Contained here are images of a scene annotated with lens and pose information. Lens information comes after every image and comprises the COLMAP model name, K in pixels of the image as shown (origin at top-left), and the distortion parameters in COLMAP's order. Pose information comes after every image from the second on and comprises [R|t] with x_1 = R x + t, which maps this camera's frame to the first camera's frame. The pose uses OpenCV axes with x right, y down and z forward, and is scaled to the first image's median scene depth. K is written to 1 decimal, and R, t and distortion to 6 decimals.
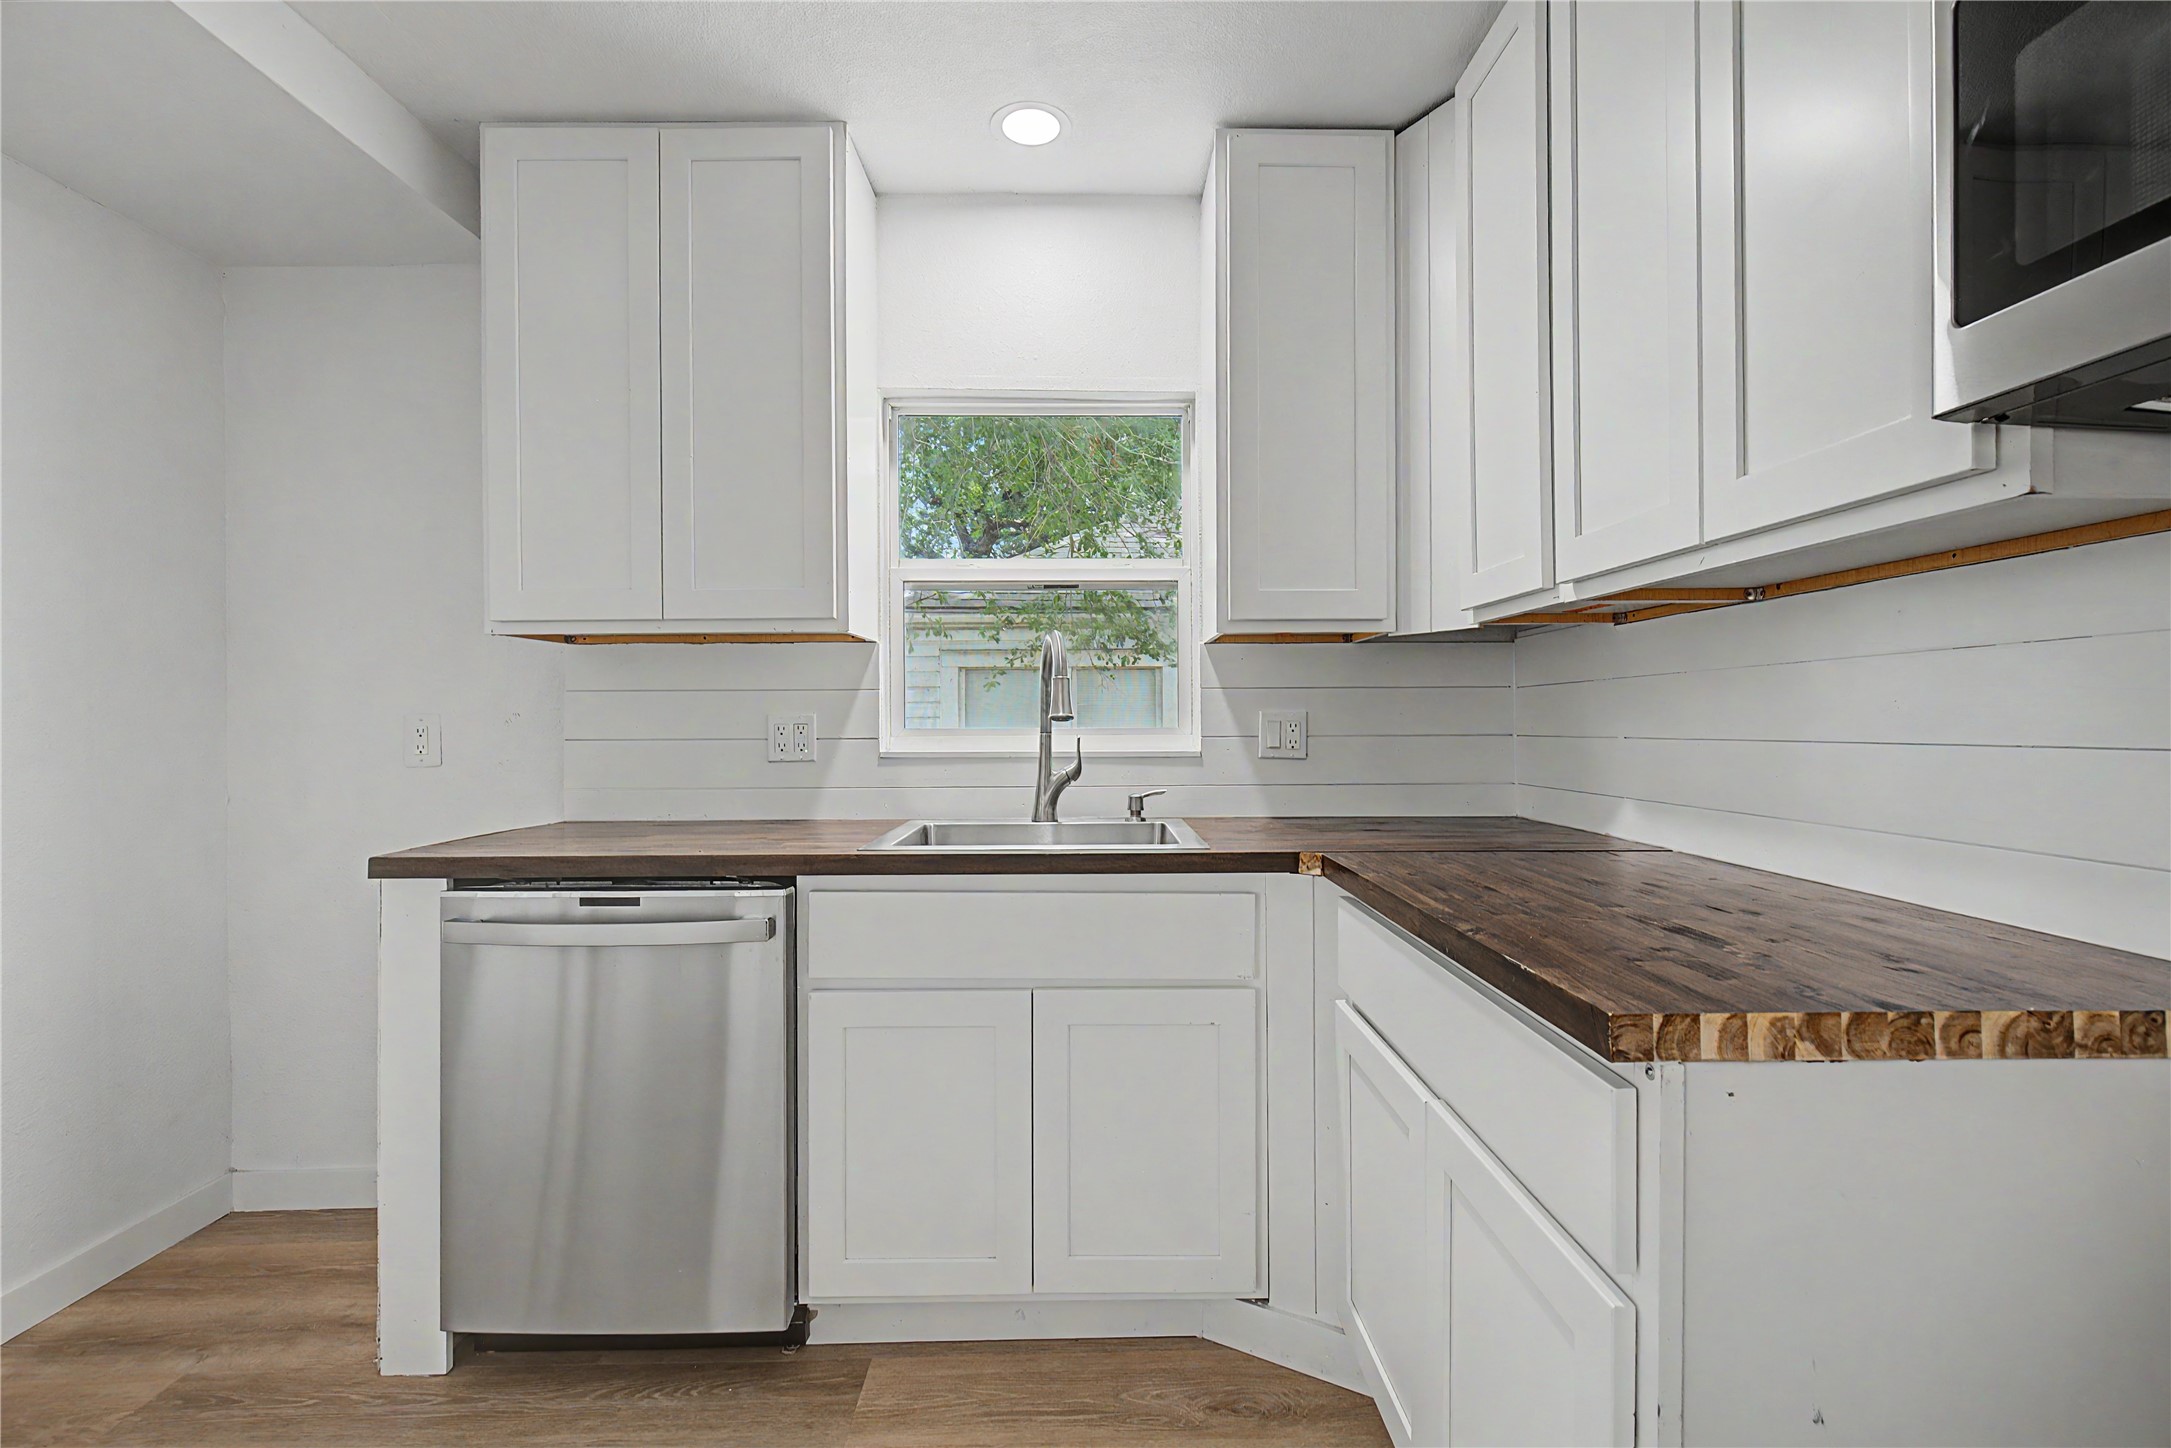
lens RADIAL K [[998.3, 0, 1089.8], [0, 998.3, 712.4], [0, 0, 1]] dist [0.000960, 0.000187]
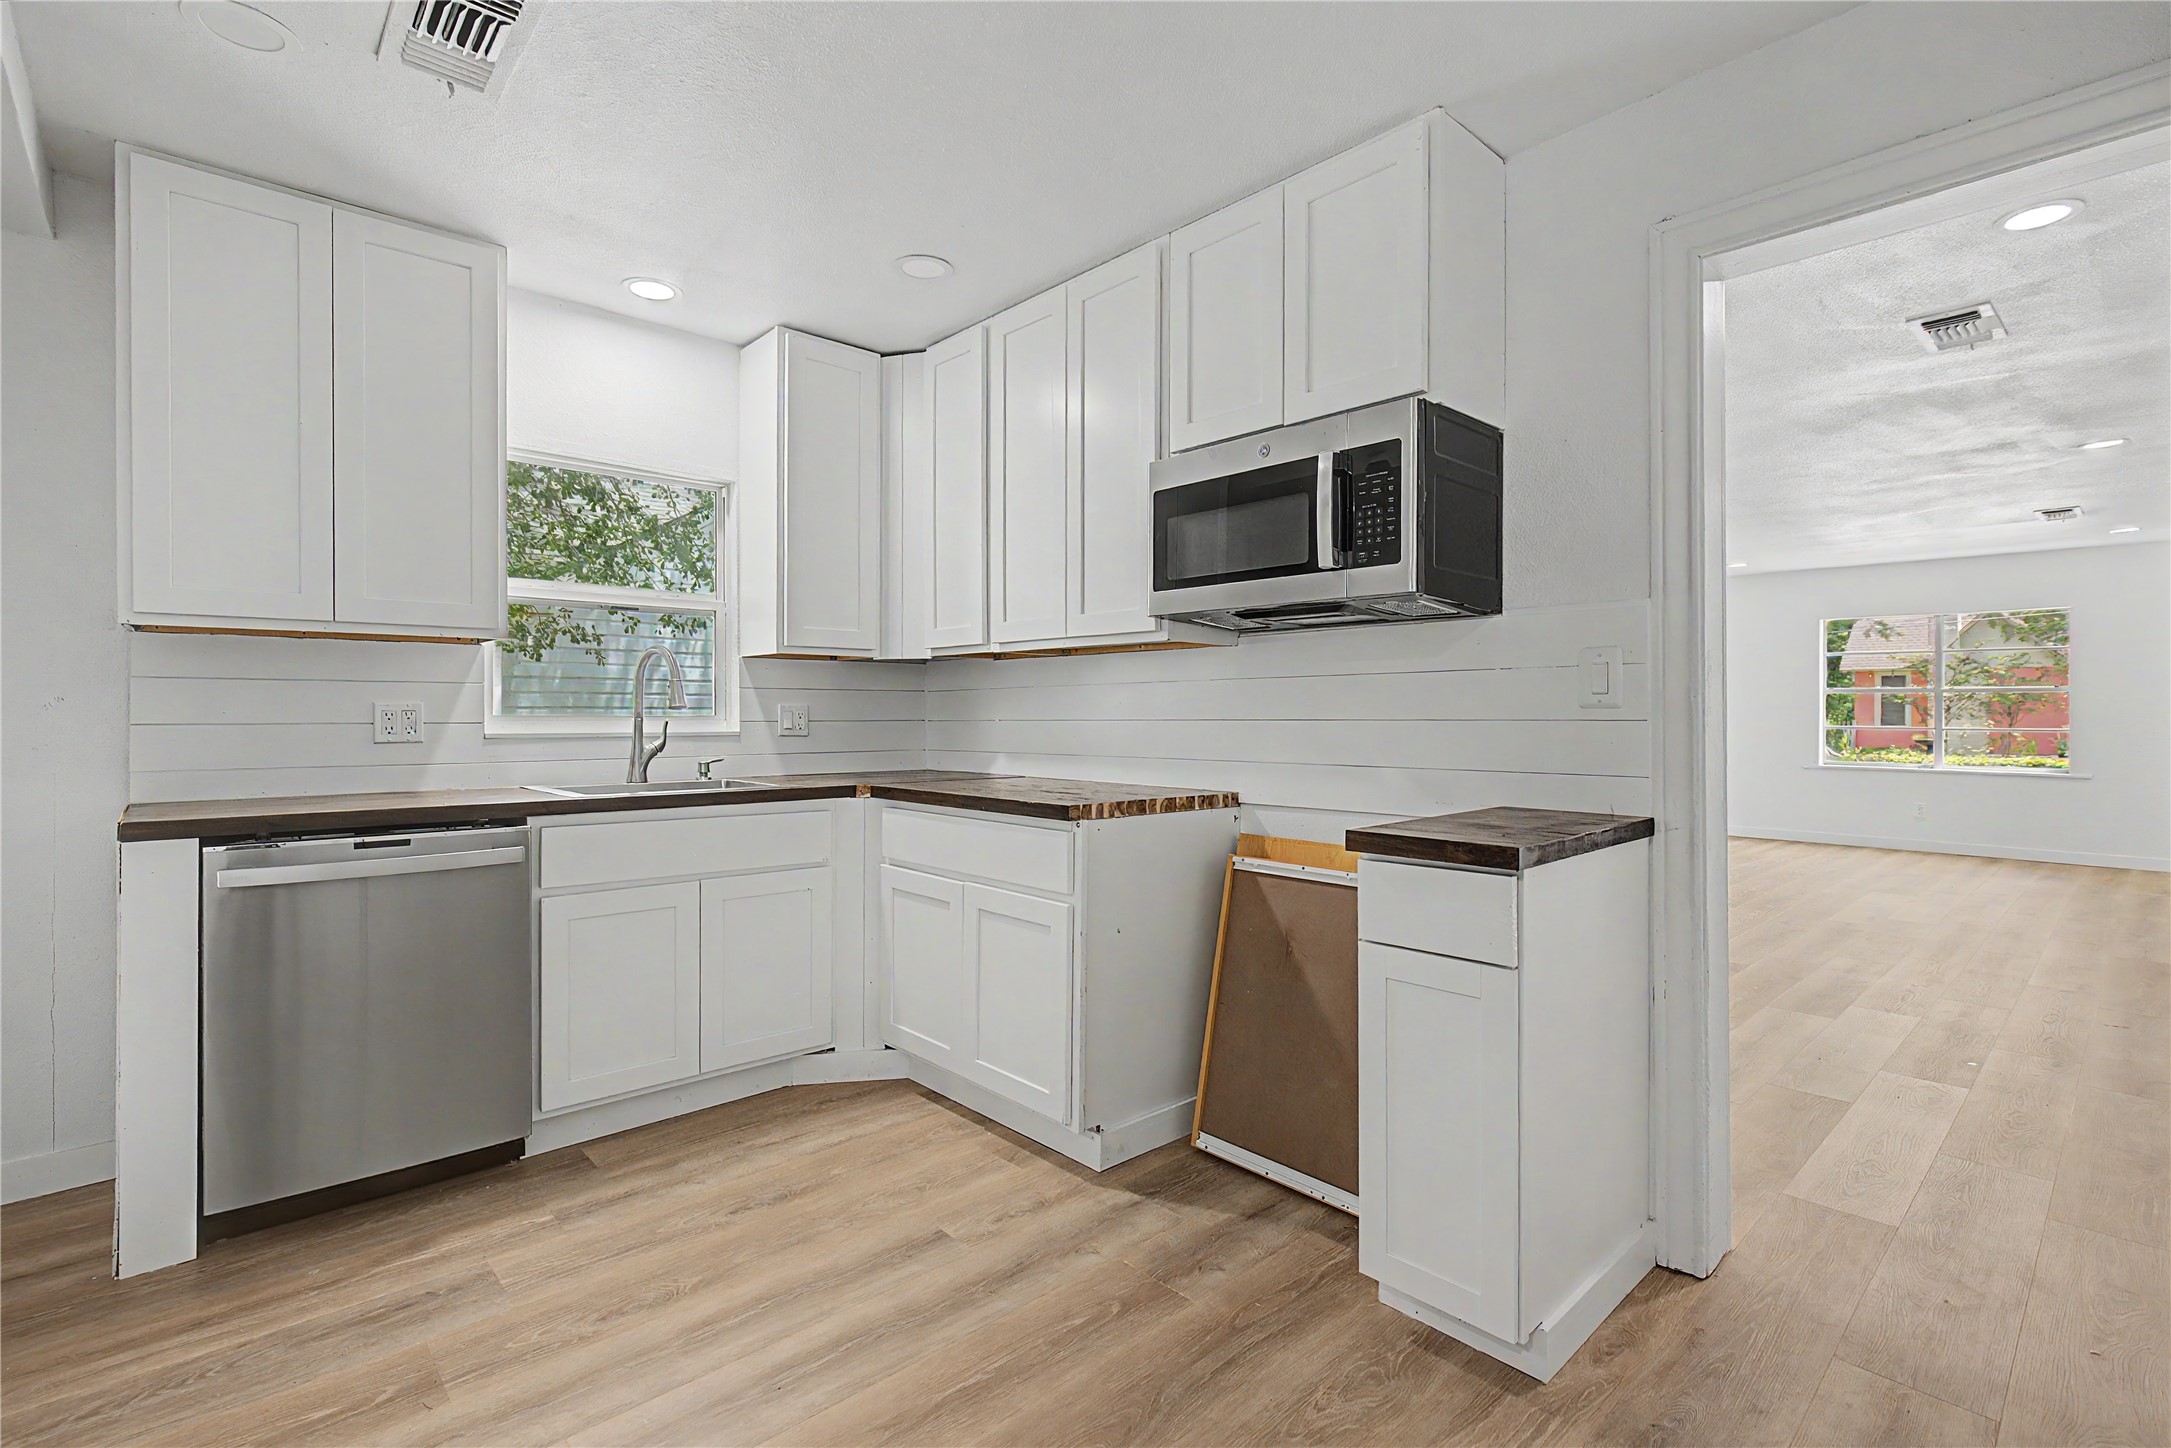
lens RADIAL K [[998.3, 0, 1091.5], [0, 998.3, 719.6], [0, 0, 1]] dist [0.000960, 0.000187]
pose [[0.752352, 0.001995, 0.658758, -0.527670], [-0.009011, 0.999933, 0.007263, 0.007097], [-0.658699, -0.011400, 0.752320, -0.487560]]
